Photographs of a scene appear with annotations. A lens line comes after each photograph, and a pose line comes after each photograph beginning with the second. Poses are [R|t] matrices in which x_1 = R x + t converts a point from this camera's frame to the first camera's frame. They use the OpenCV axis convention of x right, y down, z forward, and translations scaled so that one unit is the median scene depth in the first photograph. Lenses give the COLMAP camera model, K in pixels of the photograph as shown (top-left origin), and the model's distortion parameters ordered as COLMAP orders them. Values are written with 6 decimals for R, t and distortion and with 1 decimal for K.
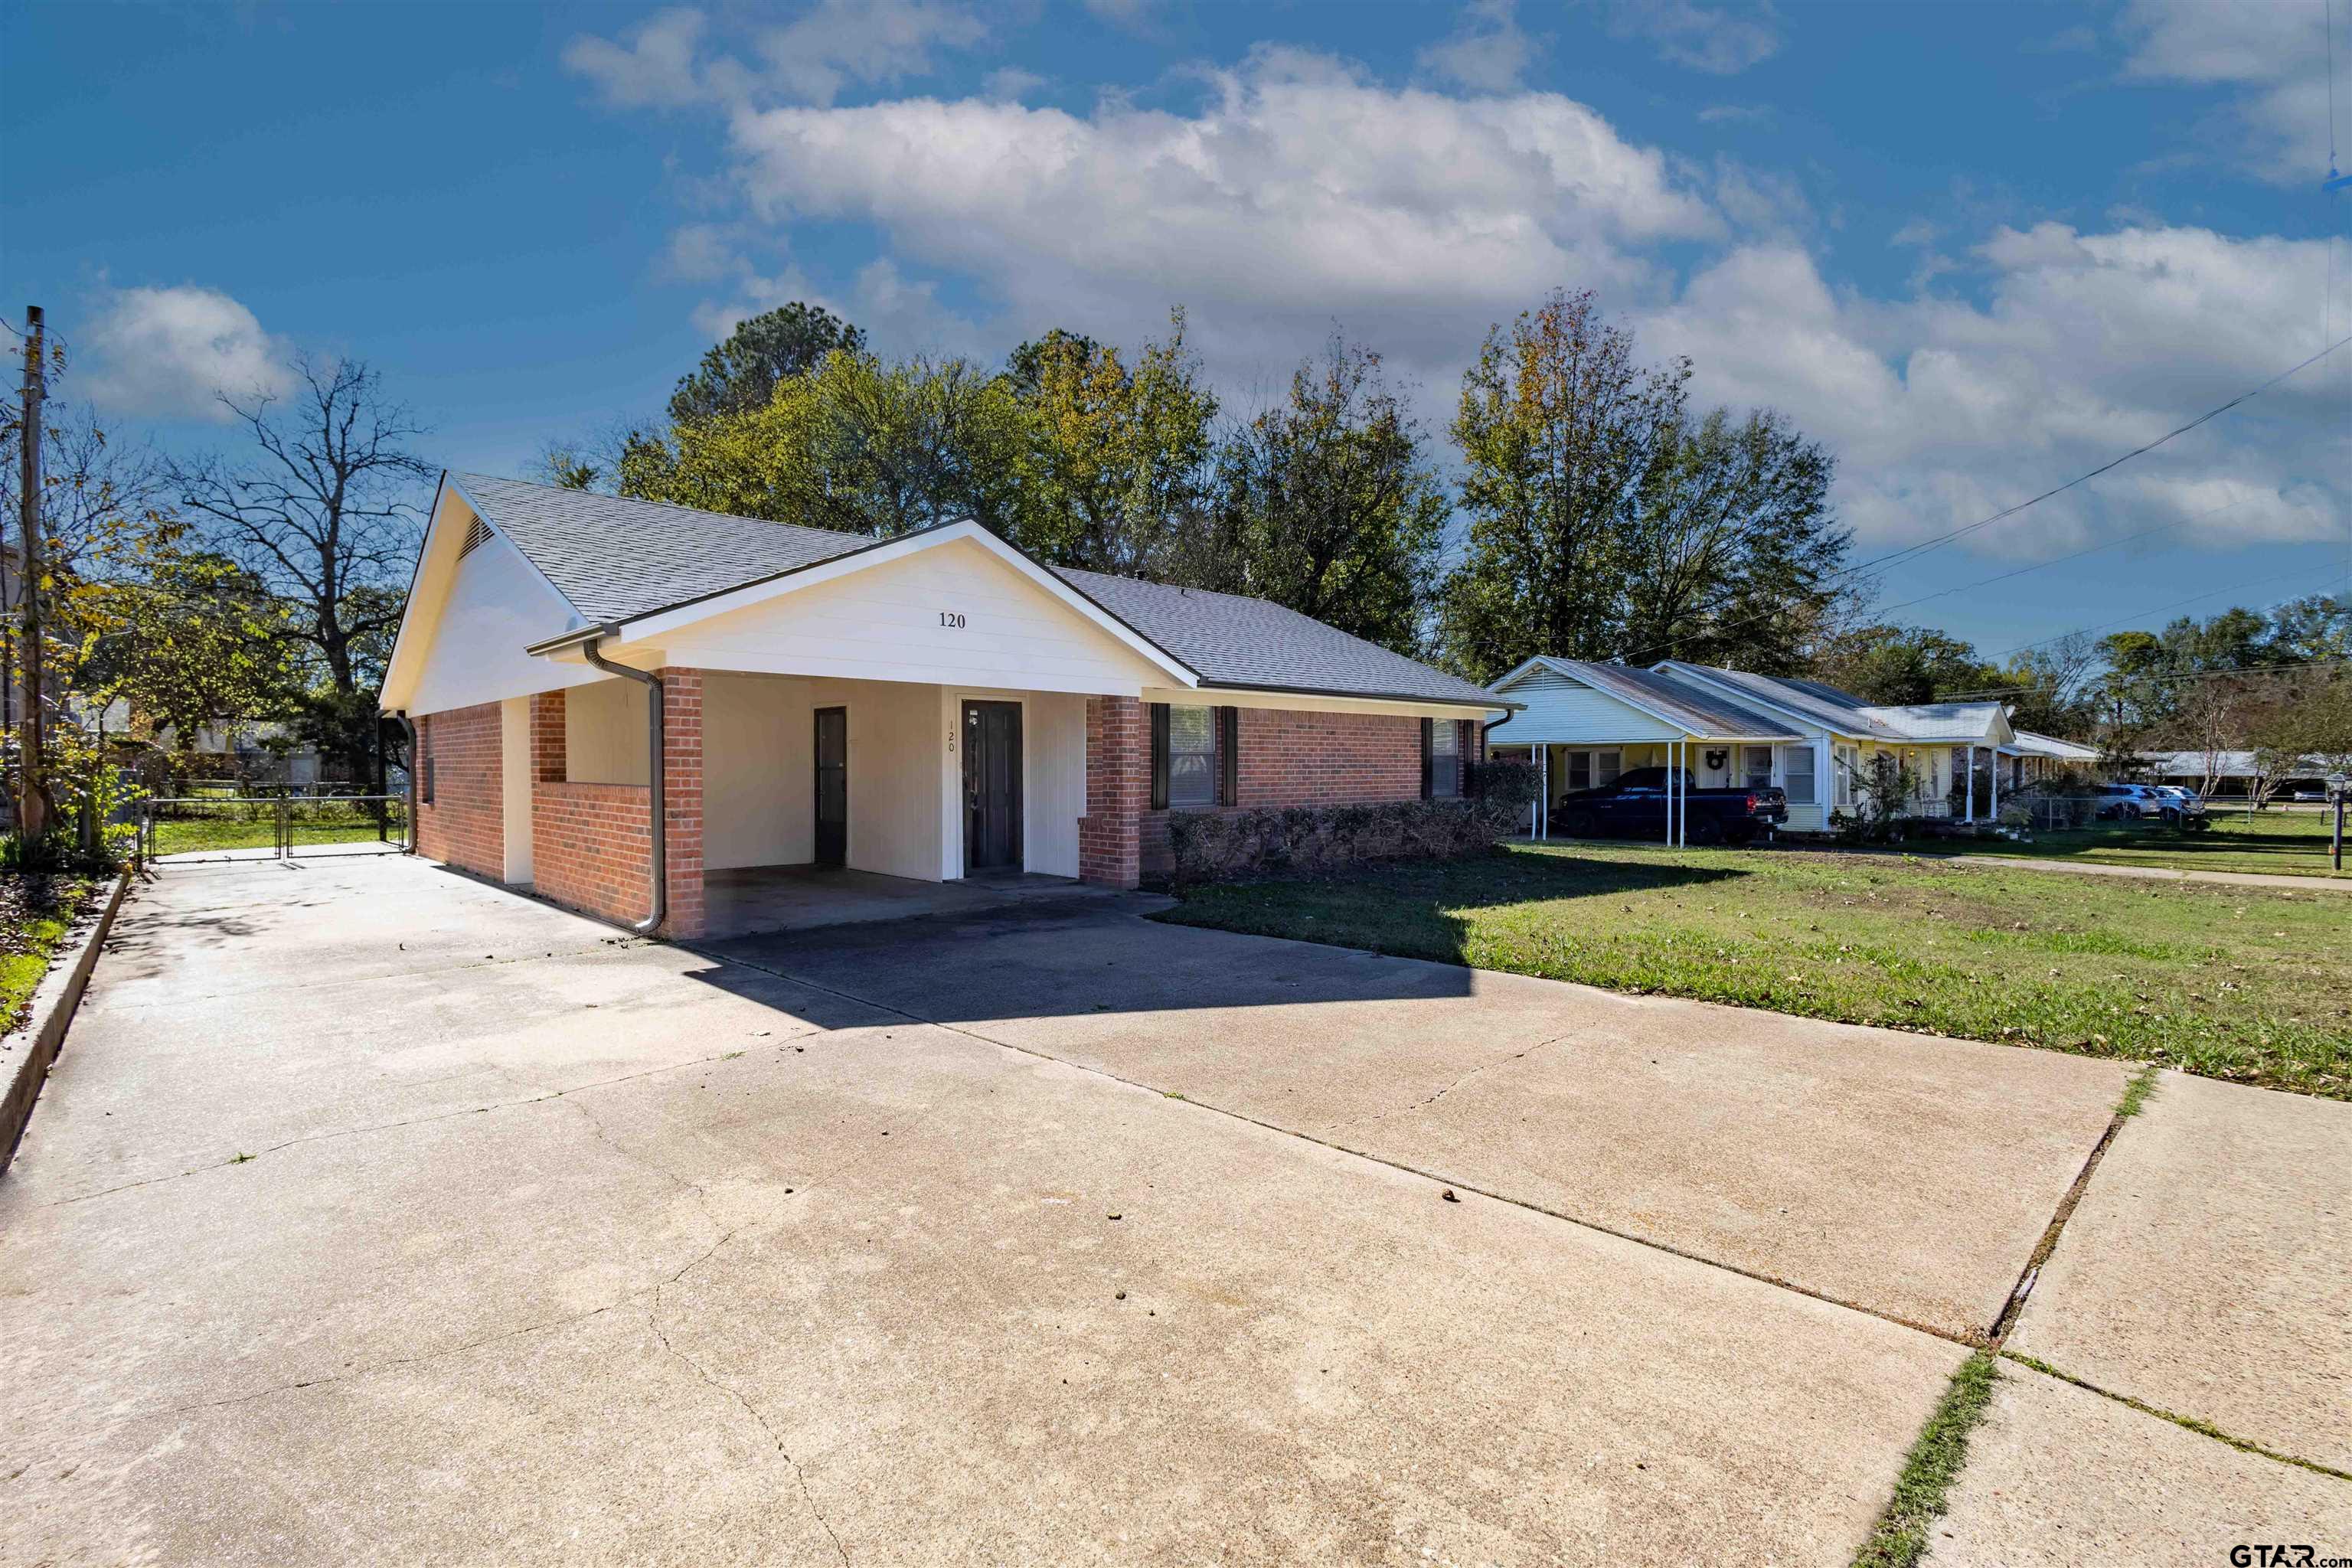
lens RADIAL K [[1126.5, 0, 1225.8], [0, 1126.5, 772.3], [0, 0, 1]] dist [0.004448, 0.000216]
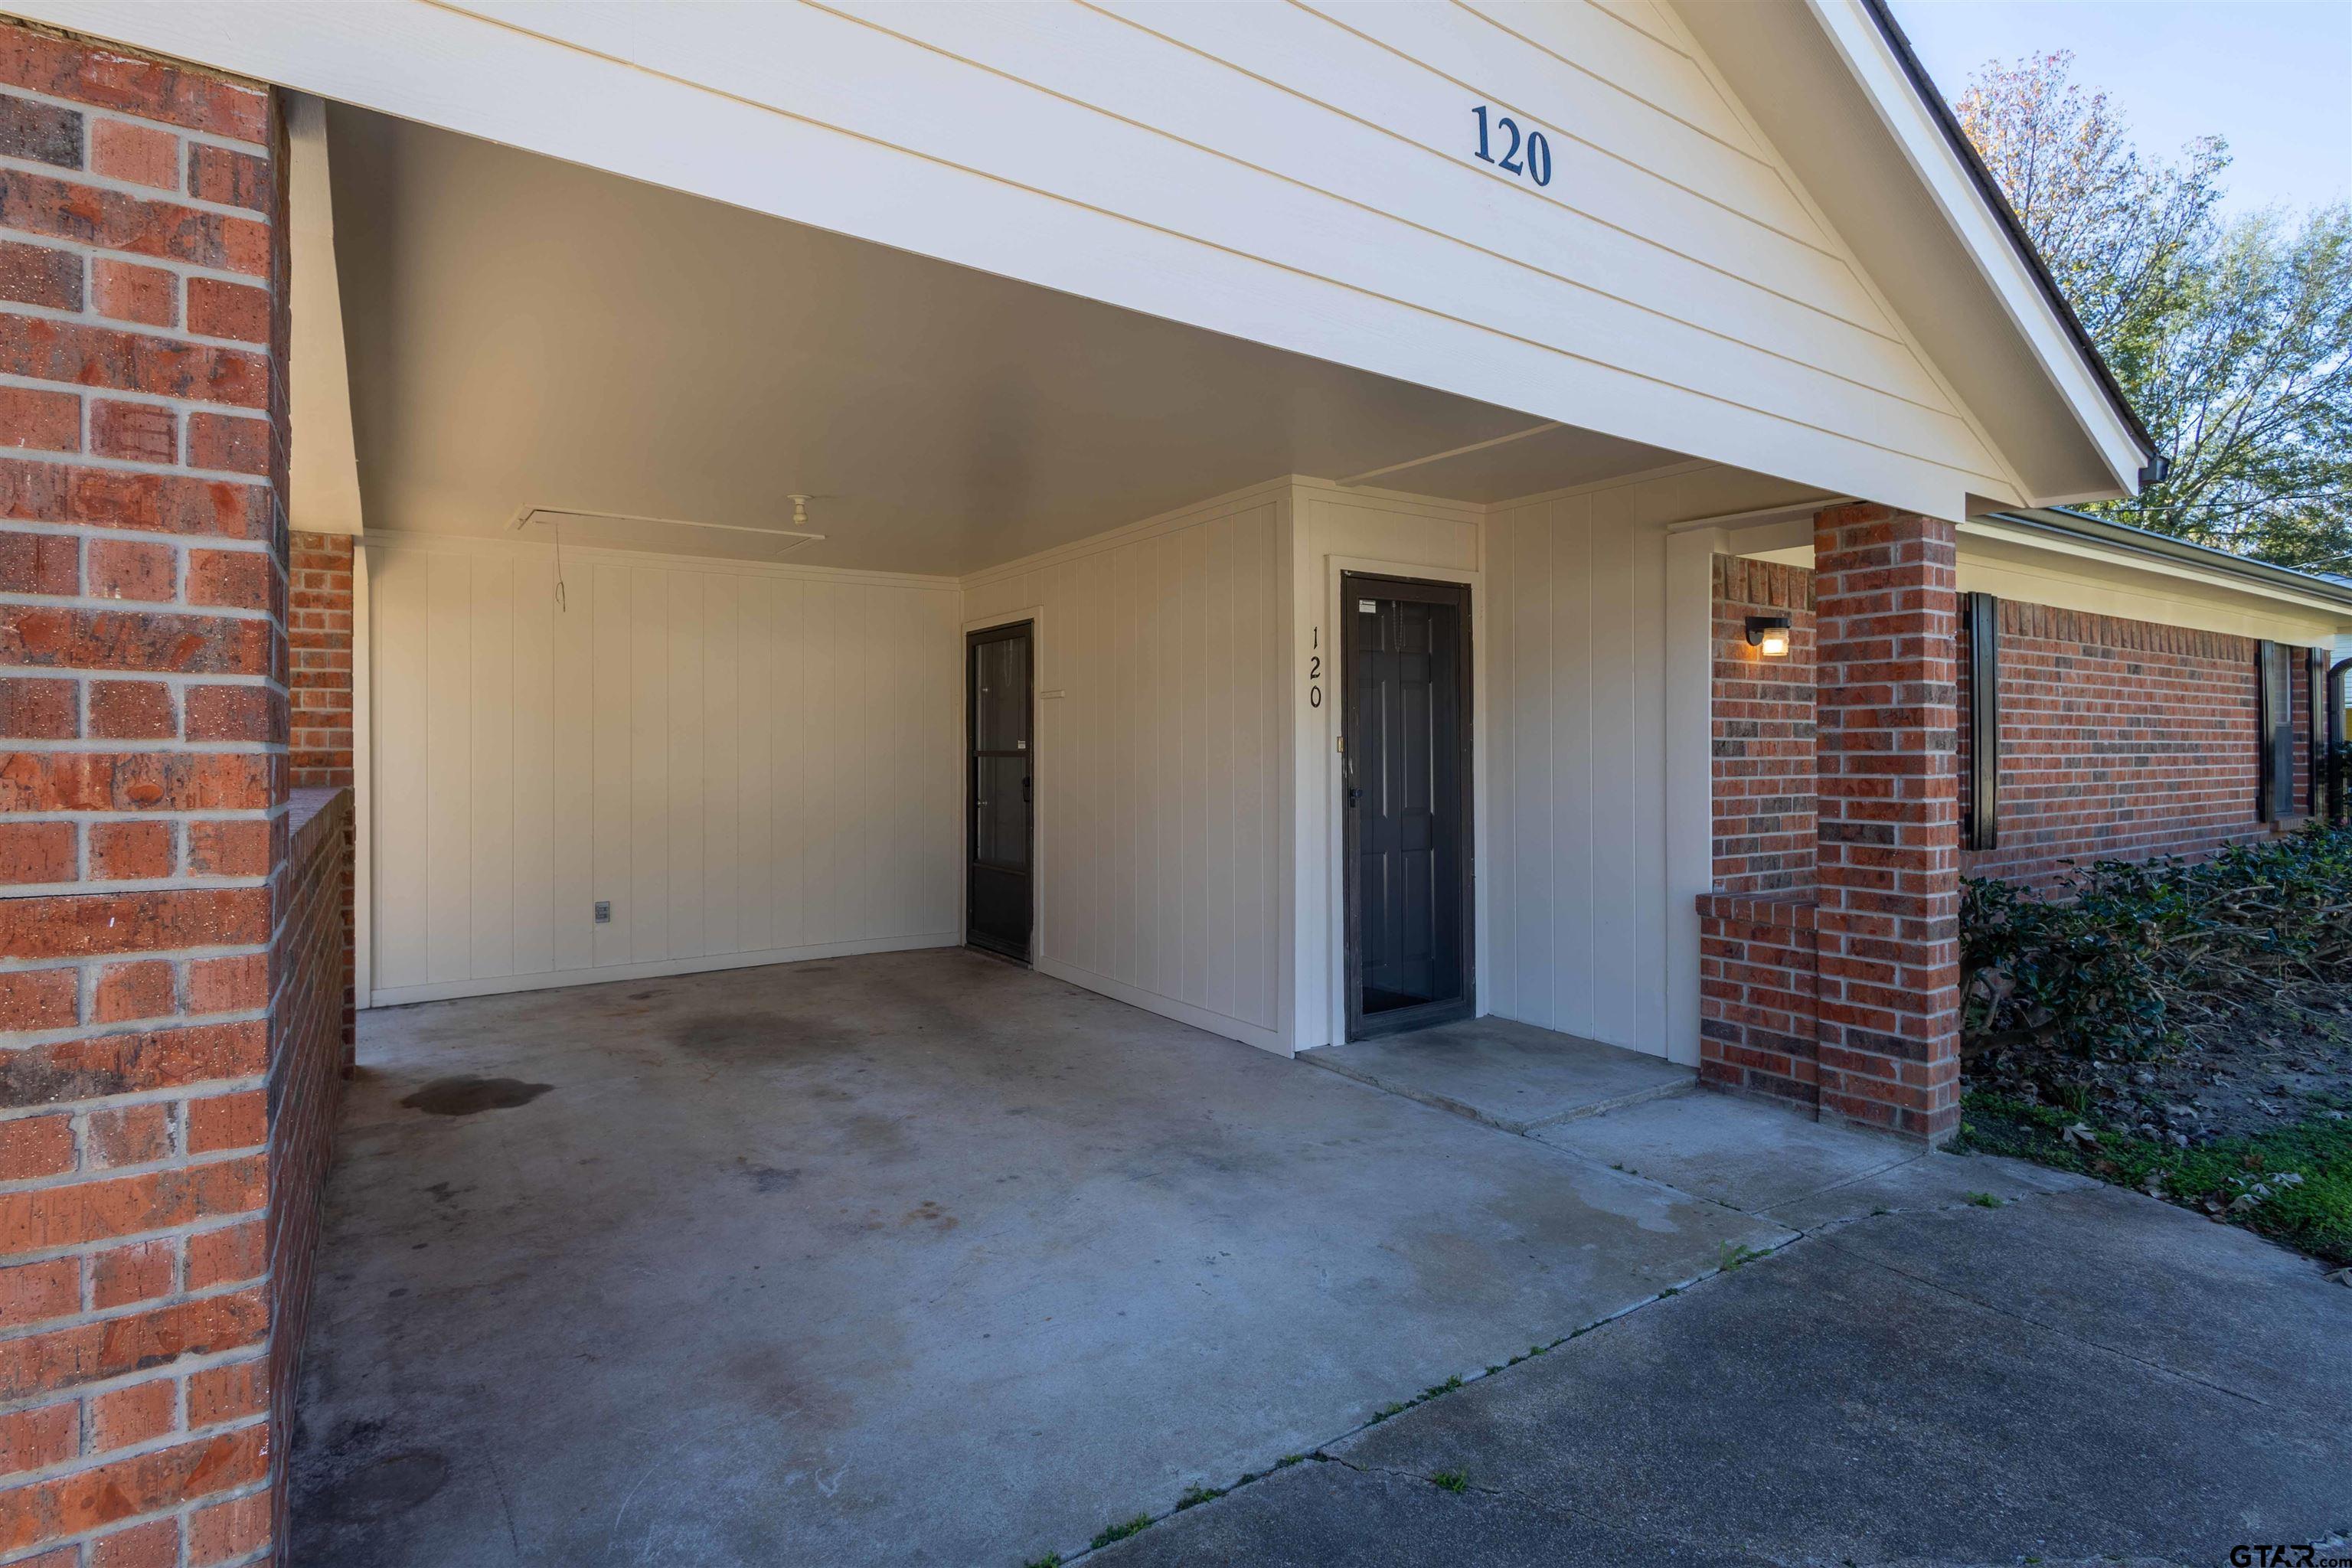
lens RADIAL K [[1128.2, 0, 1172.1], [0, 1128.2, 726.3], [0, 0, 1]] dist [0.007933, 0.000235]
pose [[0.985893, -0.004148, -0.167326, -0.226706], [-0.000647, 0.999591, -0.028593, -0.001536], [0.167376, 0.028298, 0.985487, 0.617330]]
